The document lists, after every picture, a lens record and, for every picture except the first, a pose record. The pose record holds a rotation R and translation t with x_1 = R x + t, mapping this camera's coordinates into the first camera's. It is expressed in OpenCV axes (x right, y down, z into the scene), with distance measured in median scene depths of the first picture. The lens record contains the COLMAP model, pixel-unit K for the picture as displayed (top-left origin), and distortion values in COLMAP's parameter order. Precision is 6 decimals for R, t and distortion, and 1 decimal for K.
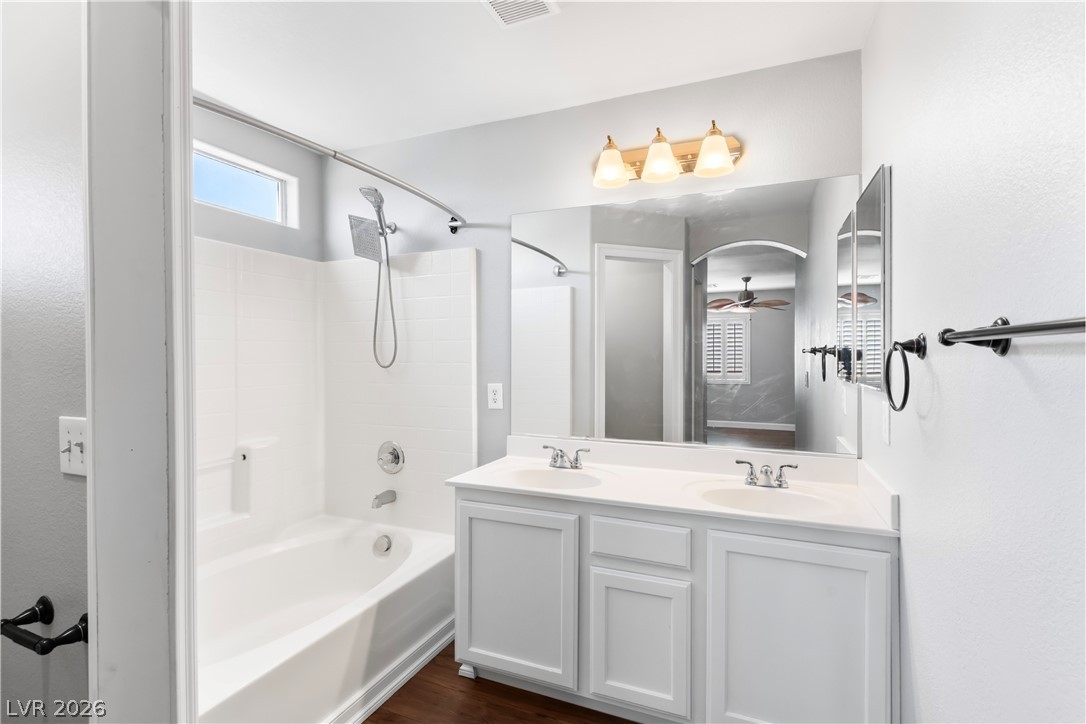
lens RADIAL K [[512.6, 0, 543.6], [0, 512.6, 357.0], [0, 0, 1]] dist [-0.000916, 0.000797]
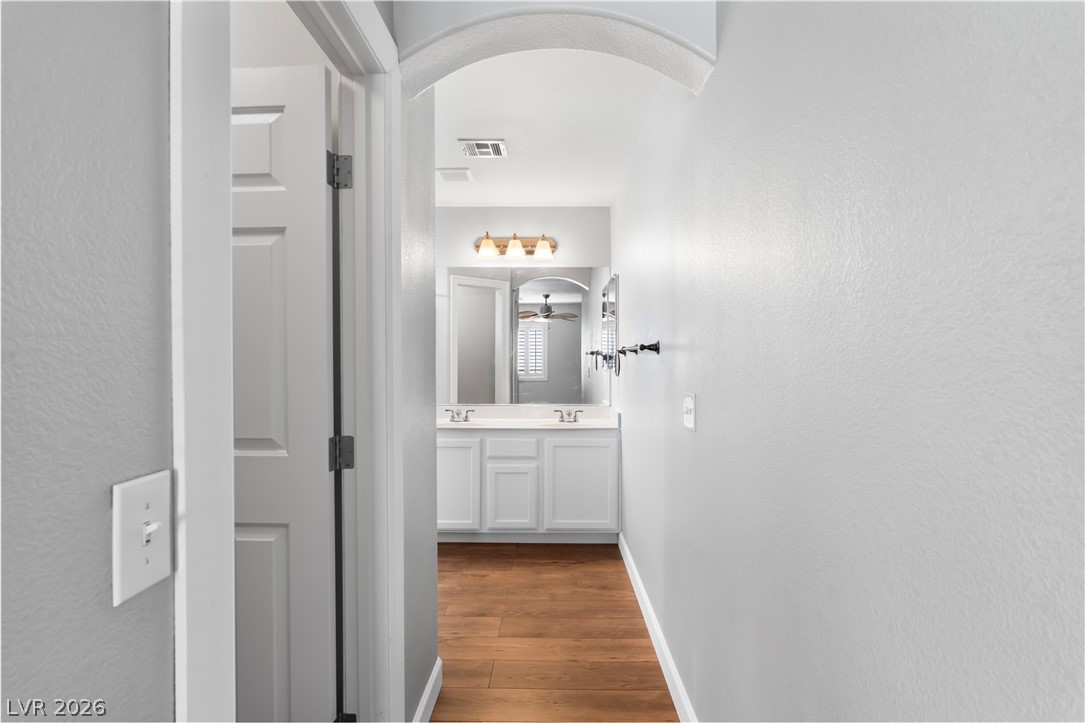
lens RADIAL K [[550.9, 0, 540.3], [0, 550.9, 354.7], [0, 0, 1]] dist [-0.000932, 0.000171]
pose [[0.928150, 0.002373, 0.372198, -0.418942], [0.000943, 0.999961, -0.008729, 0.011490], [-0.372205, 0.008452, 0.928112, -0.851887]]
